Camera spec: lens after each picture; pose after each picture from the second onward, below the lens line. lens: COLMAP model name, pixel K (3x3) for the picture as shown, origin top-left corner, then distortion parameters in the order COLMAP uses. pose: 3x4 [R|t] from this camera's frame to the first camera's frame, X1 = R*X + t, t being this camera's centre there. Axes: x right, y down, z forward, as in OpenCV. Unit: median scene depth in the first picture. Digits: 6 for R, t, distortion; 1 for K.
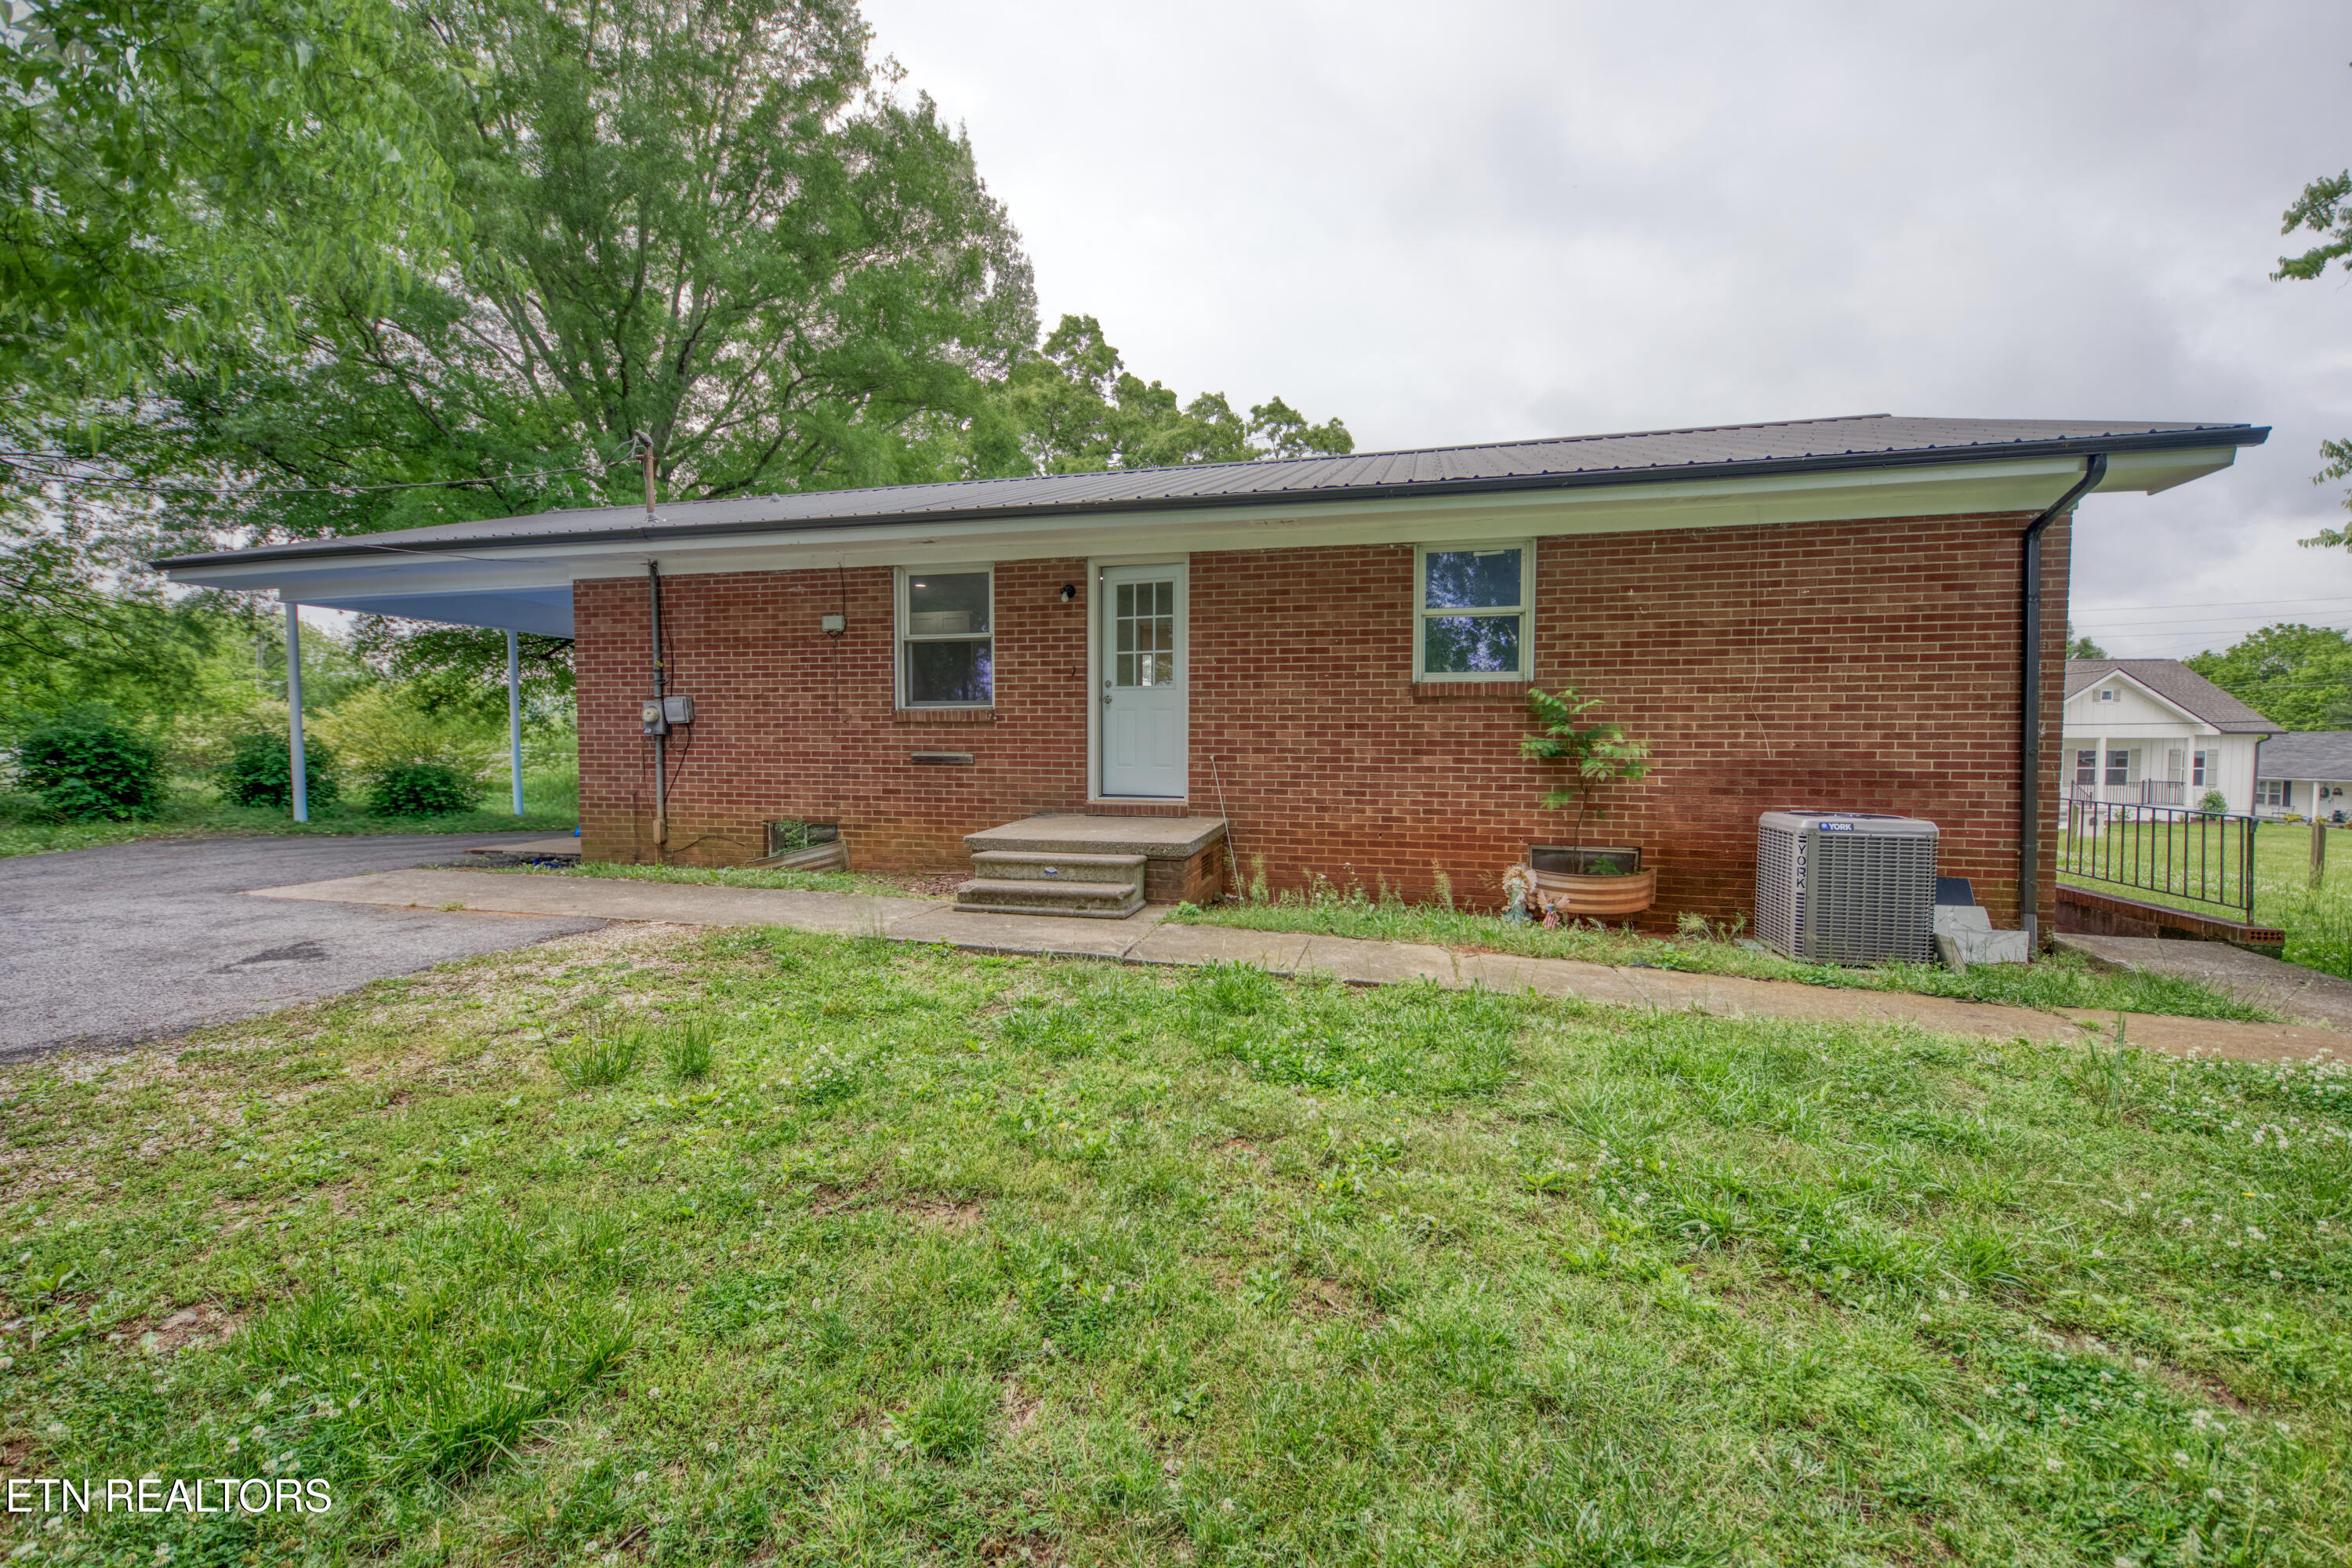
lens RADIAL K [[929.5, 0, 1177.4], [0, 929.5, 754.9], [0, 0, 1]] dist [-0.001255, -0.000326]
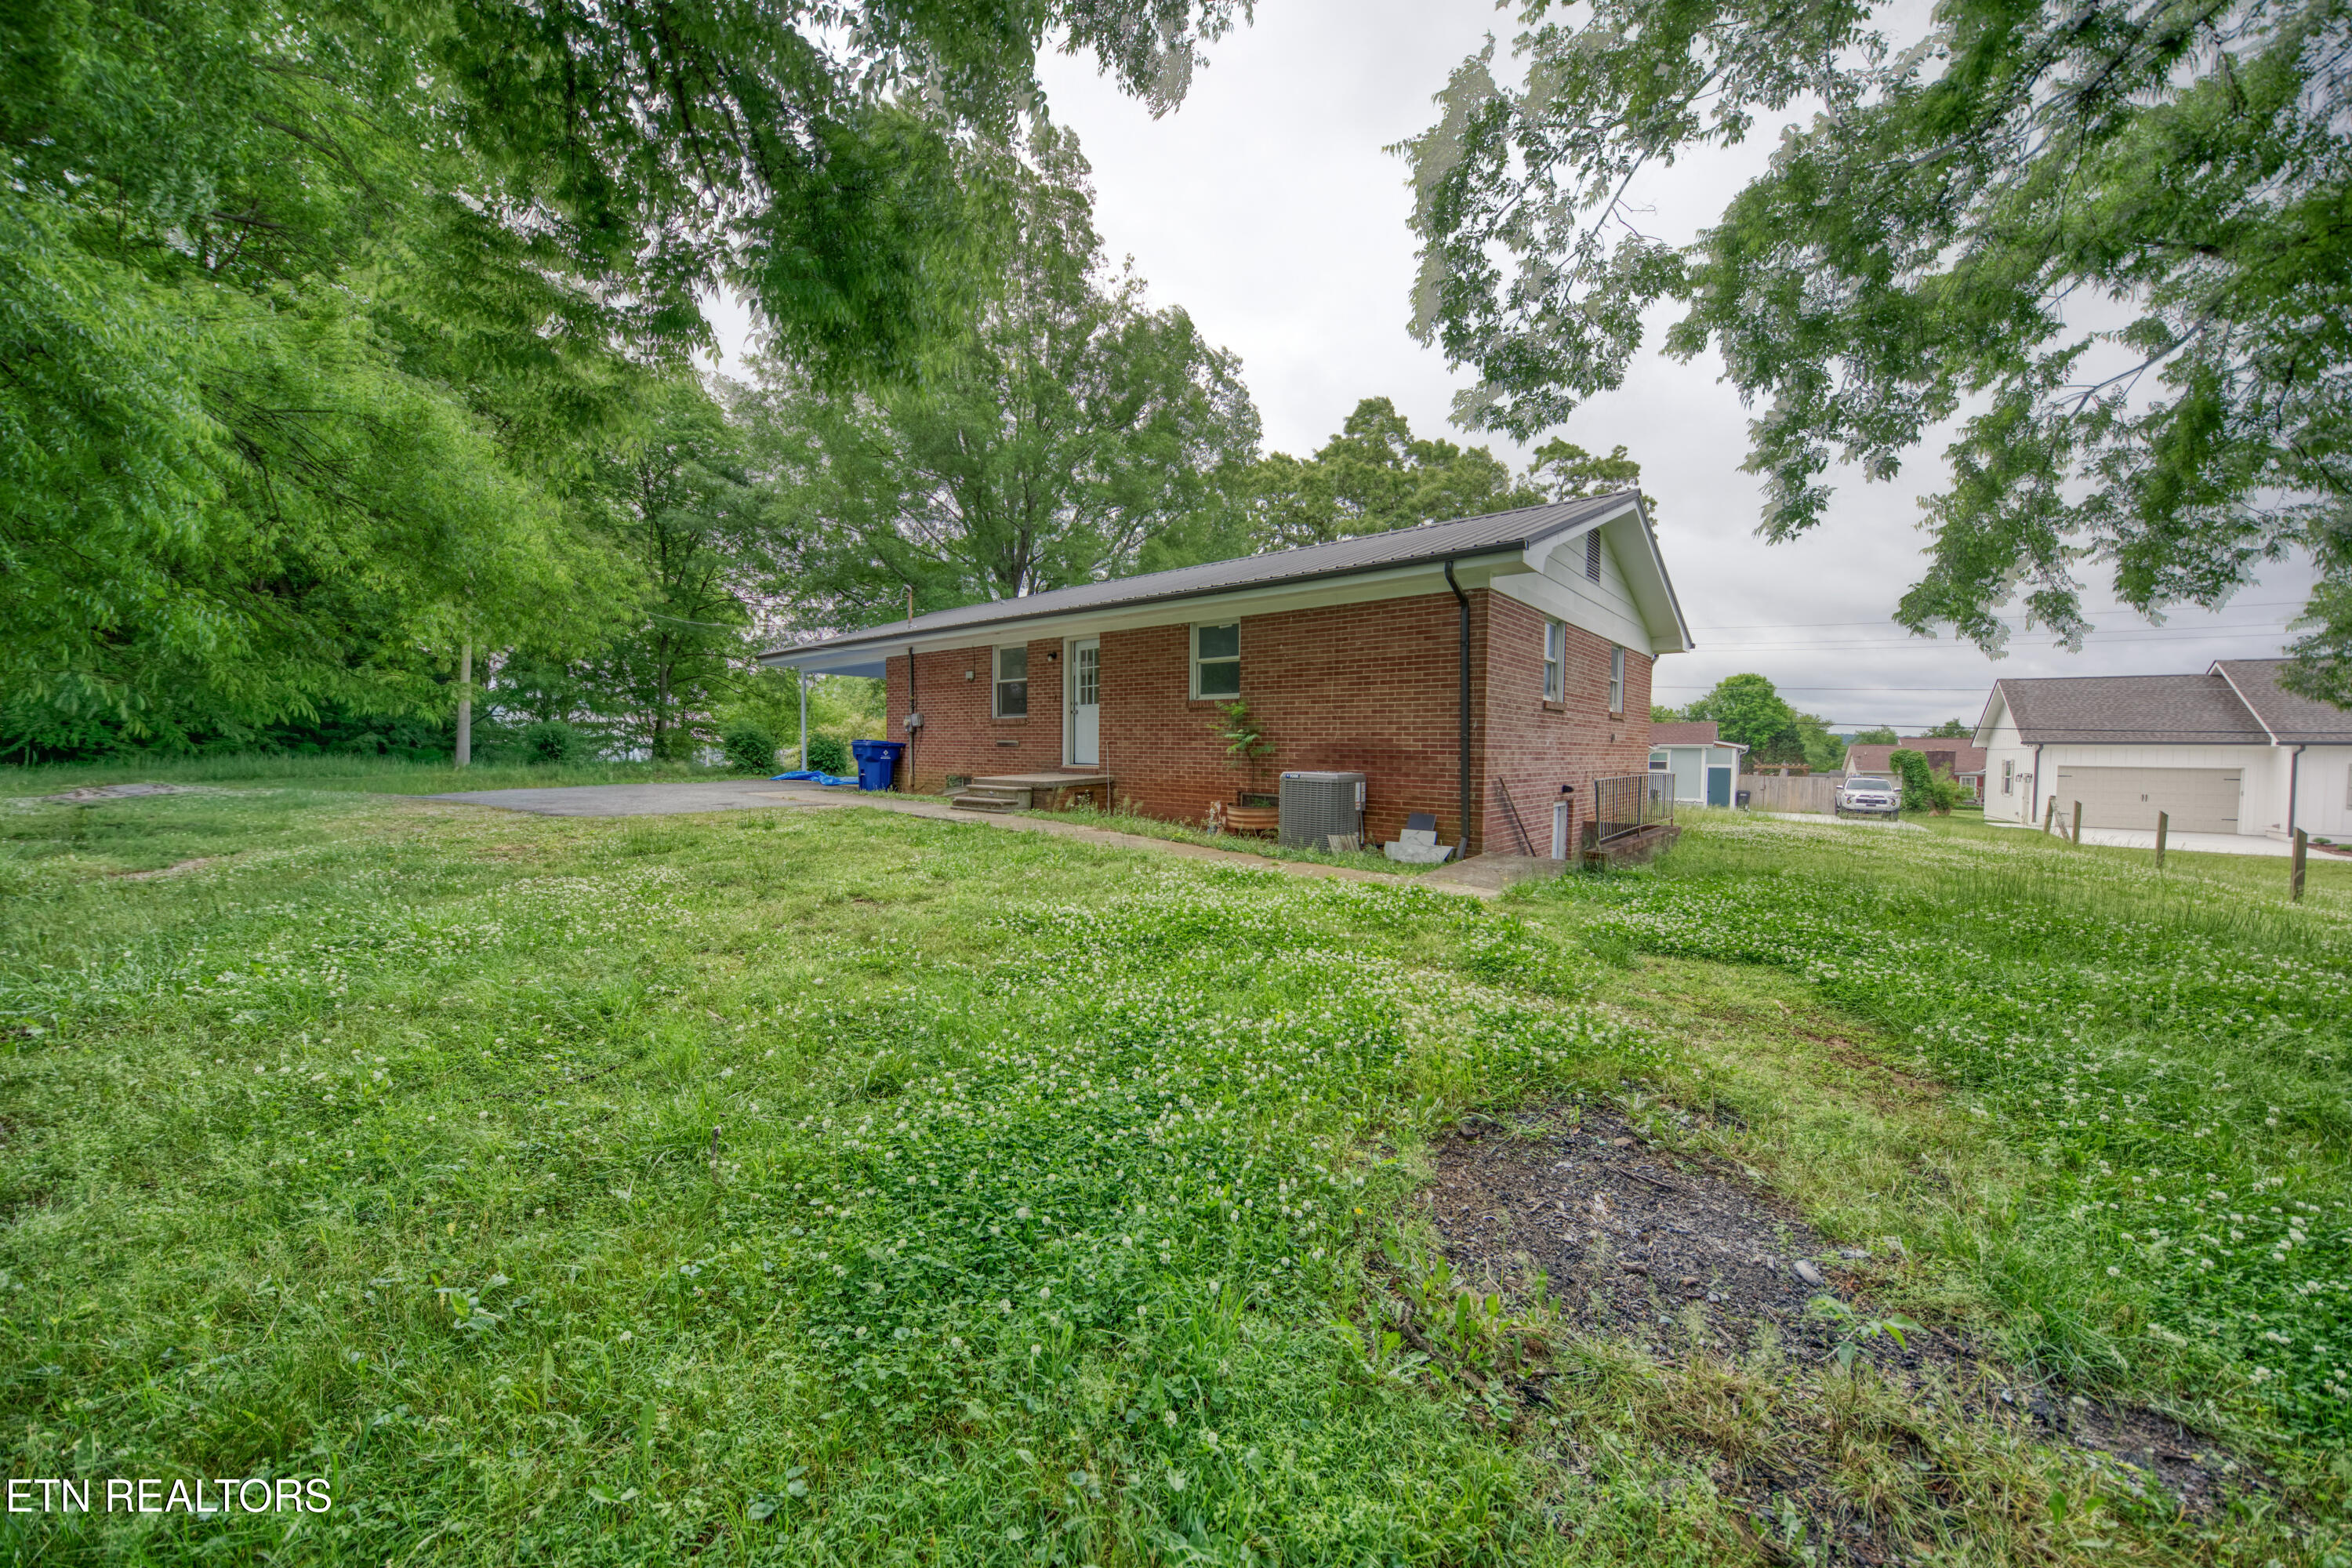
lens RADIAL K [[817.7, 0, 1186.8], [0, 817.7, 763.3], [0, 0, 1]] dist [-0.024875, 0.000009]
pose [[0.899558, 0.015458, -0.436529, 0.844836], [-0.014534, 0.999879, 0.005457, 0.031257], [0.436560, 0.001435, 0.899674, -0.381038]]
